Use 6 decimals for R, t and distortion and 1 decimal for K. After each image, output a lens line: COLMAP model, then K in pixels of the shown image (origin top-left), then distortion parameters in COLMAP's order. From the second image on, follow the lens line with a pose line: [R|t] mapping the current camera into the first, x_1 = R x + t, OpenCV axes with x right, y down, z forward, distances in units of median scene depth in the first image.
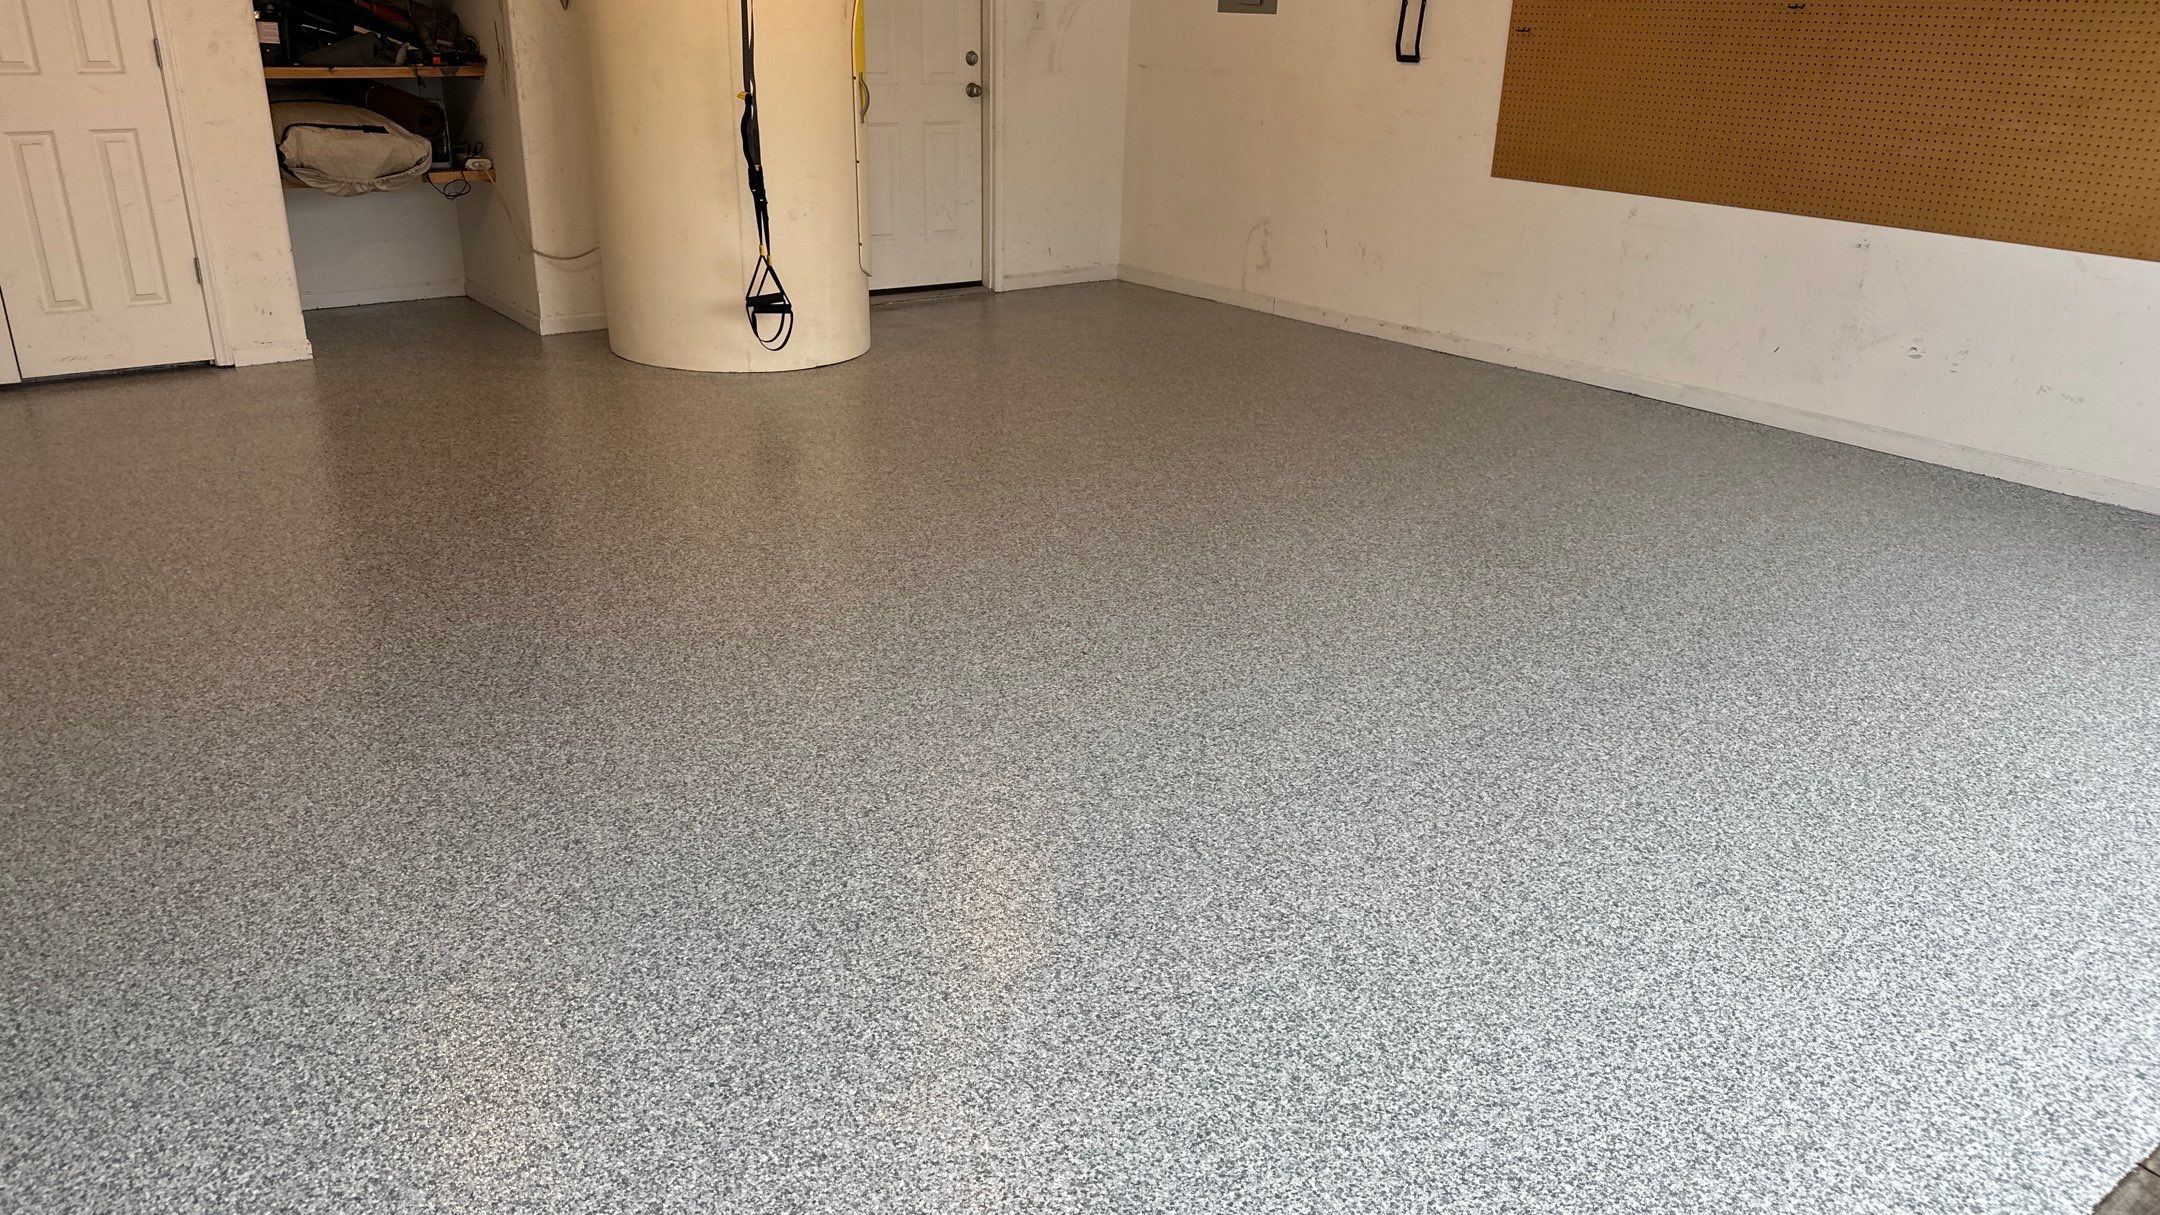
lens RADIAL K [[1549.1, 0, 1102.9], [0, 1549.1, 641.3], [0, 0, 1]] dist [0.054709, -0.093238]
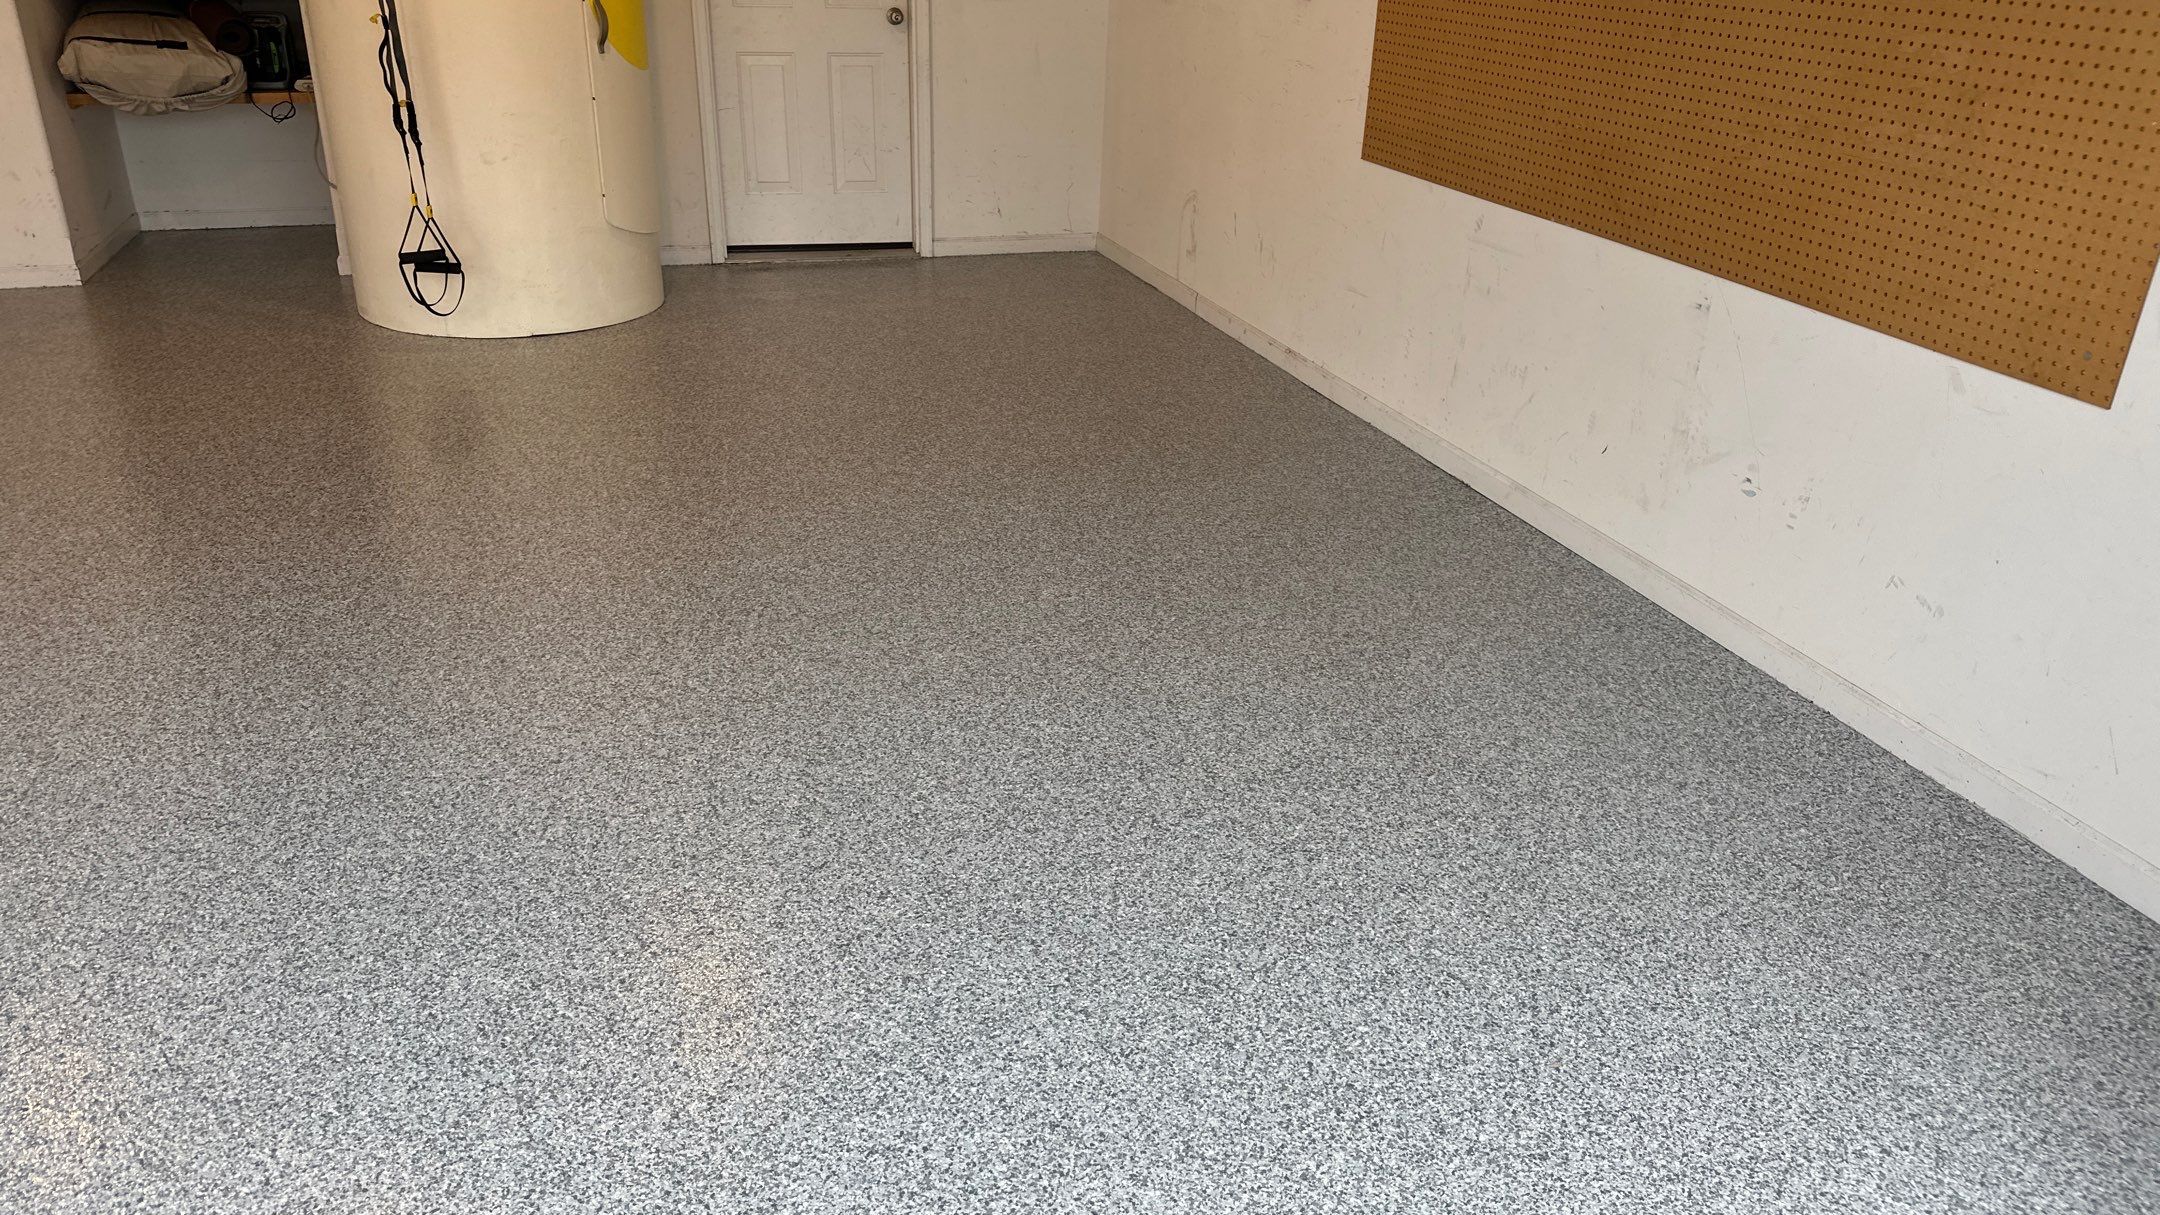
lens RADIAL K [[1549.1, 0, 1135.6], [0, 1549.1, 626.1], [0, 0, 1]] dist [0.054709, -0.093238]
pose [[0.945194, 0.144041, -0.293019, 0.411547], [-0.133589, 0.989482, 0.055488, -0.113105], [0.297930, -0.013303, 0.954495, 0.282898]]
